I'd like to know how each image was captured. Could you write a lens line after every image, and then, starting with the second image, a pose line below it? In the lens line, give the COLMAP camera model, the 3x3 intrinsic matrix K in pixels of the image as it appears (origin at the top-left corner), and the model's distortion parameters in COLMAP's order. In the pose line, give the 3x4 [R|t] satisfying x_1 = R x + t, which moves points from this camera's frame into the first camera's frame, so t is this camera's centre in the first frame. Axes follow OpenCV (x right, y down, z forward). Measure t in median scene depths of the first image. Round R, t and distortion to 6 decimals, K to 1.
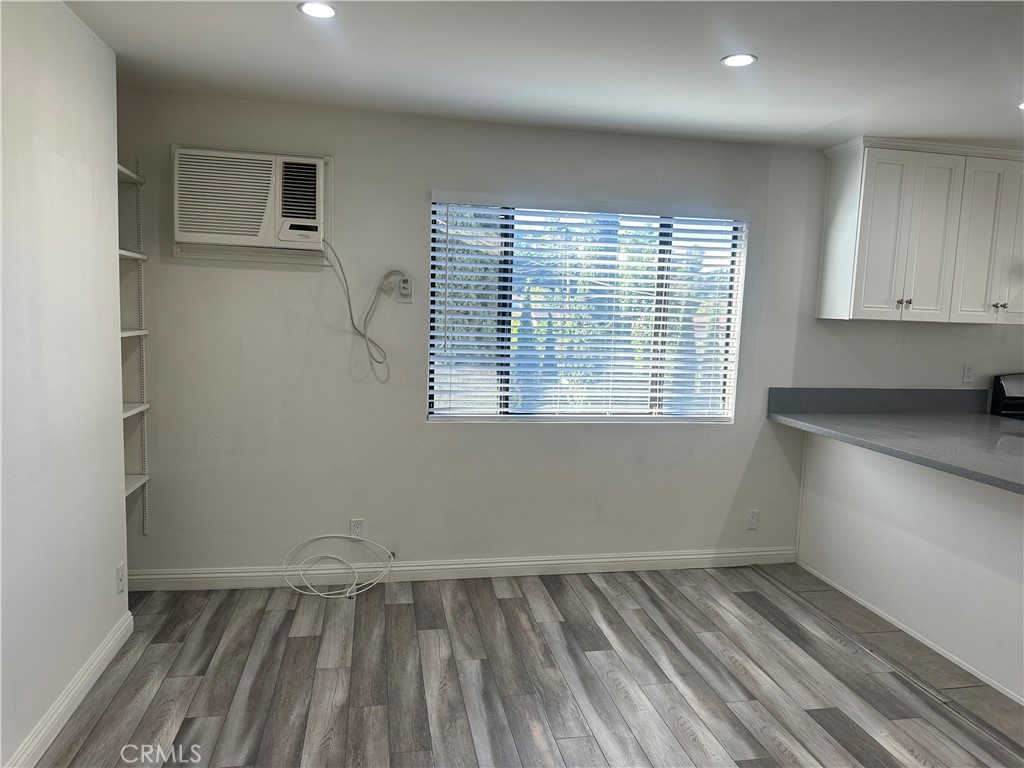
lens RADIAL K [[728.7, 0, 512.0], [0, 728.7, 384.0], [0, 0, 1]] dist [0.065643, -0.081156]
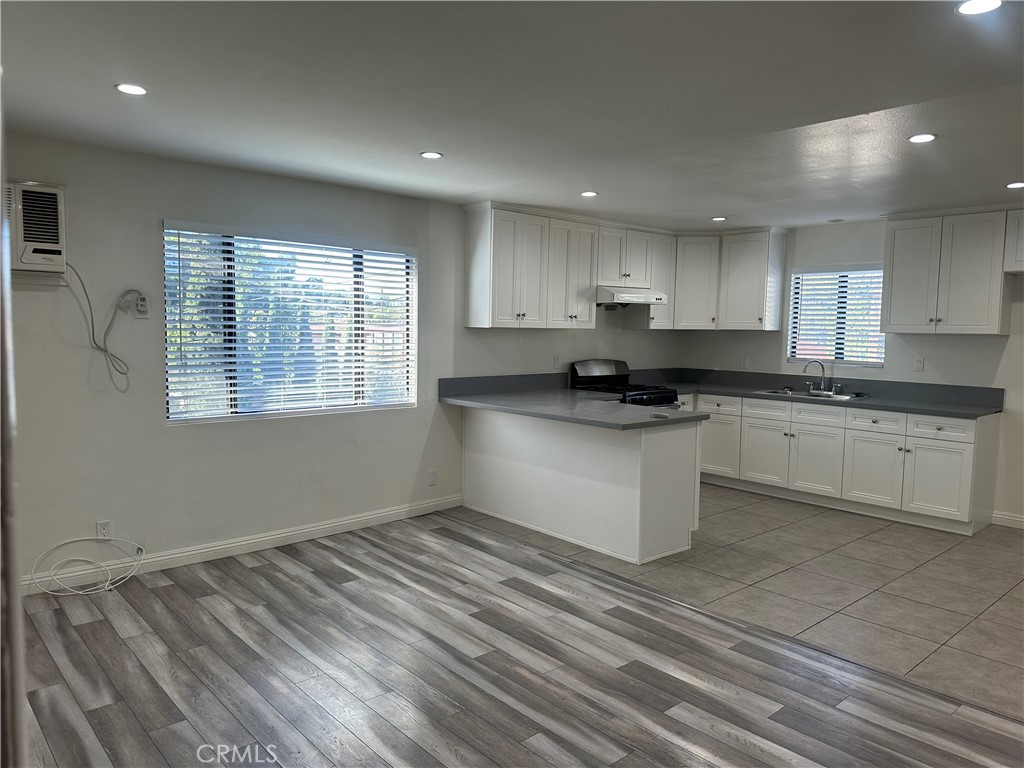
lens RADIAL K [[719.1, 0, 512.0], [0, 719.1, 384.0], [0, 0, 1]] dist [0.195715, -0.343128]
pose [[0.859499, -0.059785, 0.507629, -0.231738], [0.065429, 0.997835, 0.006737, 0.016301], [-0.506933, 0.027423, 0.861549, -0.238983]]
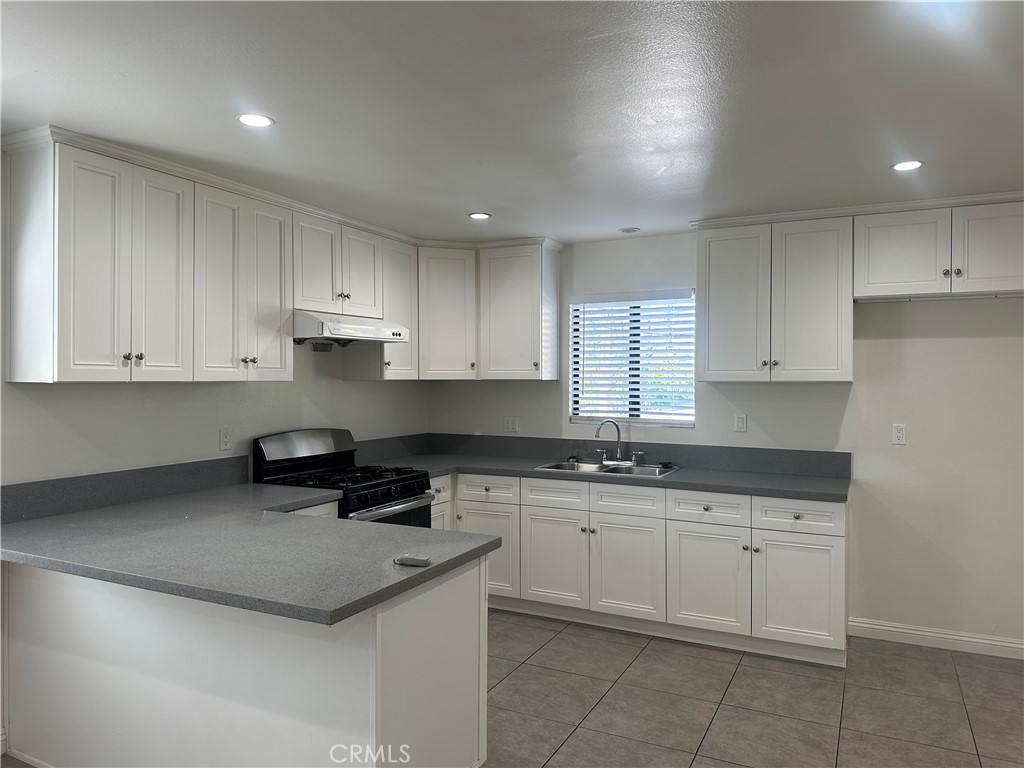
lens RADIAL K [[715.3, 0, 519.9], [0, 715.3, 383.1], [0, 0, 1]] dist [0.100500, -0.121637]
pose [[0.608547, -0.038840, 0.792567, 0.184732], [0.101975, 0.994347, -0.029570, -0.022518], [-0.786938, 0.098817, 0.609068, 0.240862]]
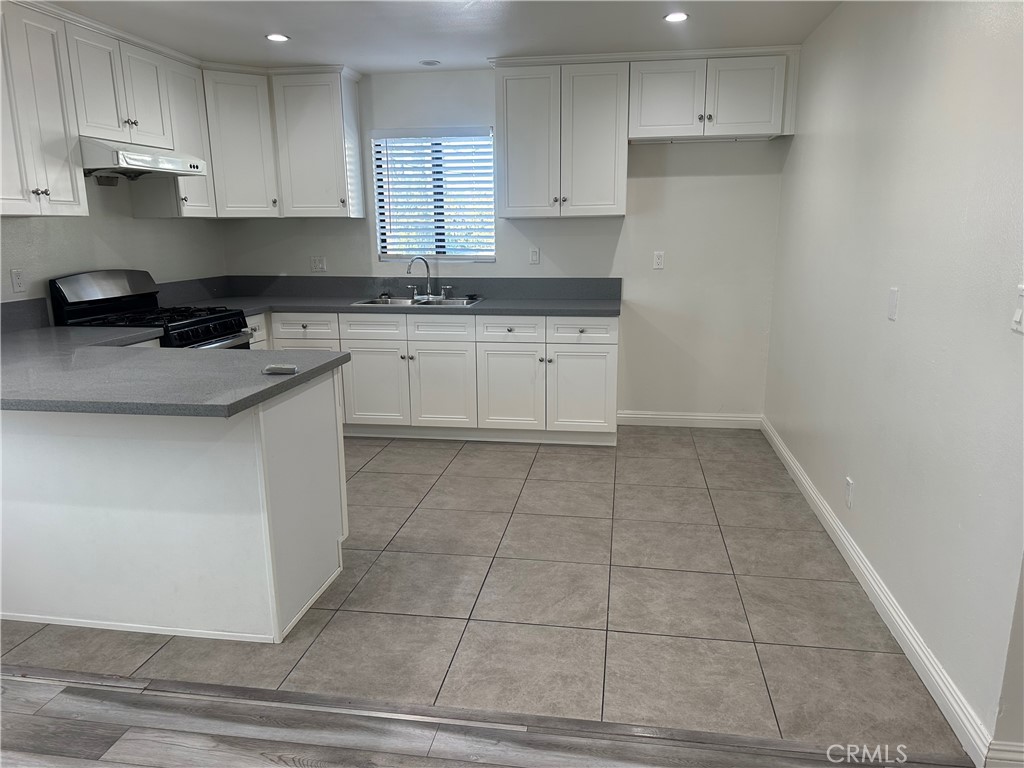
lens RADIAL K [[717.8, 0, 516.6], [0, 717.8, 390.2], [0, 0, 1]] dist [0.088294, -0.108720]
pose [[0.345913, -0.243376, 0.906153, 0.062781], [0.120435, 0.969301, 0.214362, -0.004035], [-0.930505, 0.034982, 0.364605, 0.237372]]
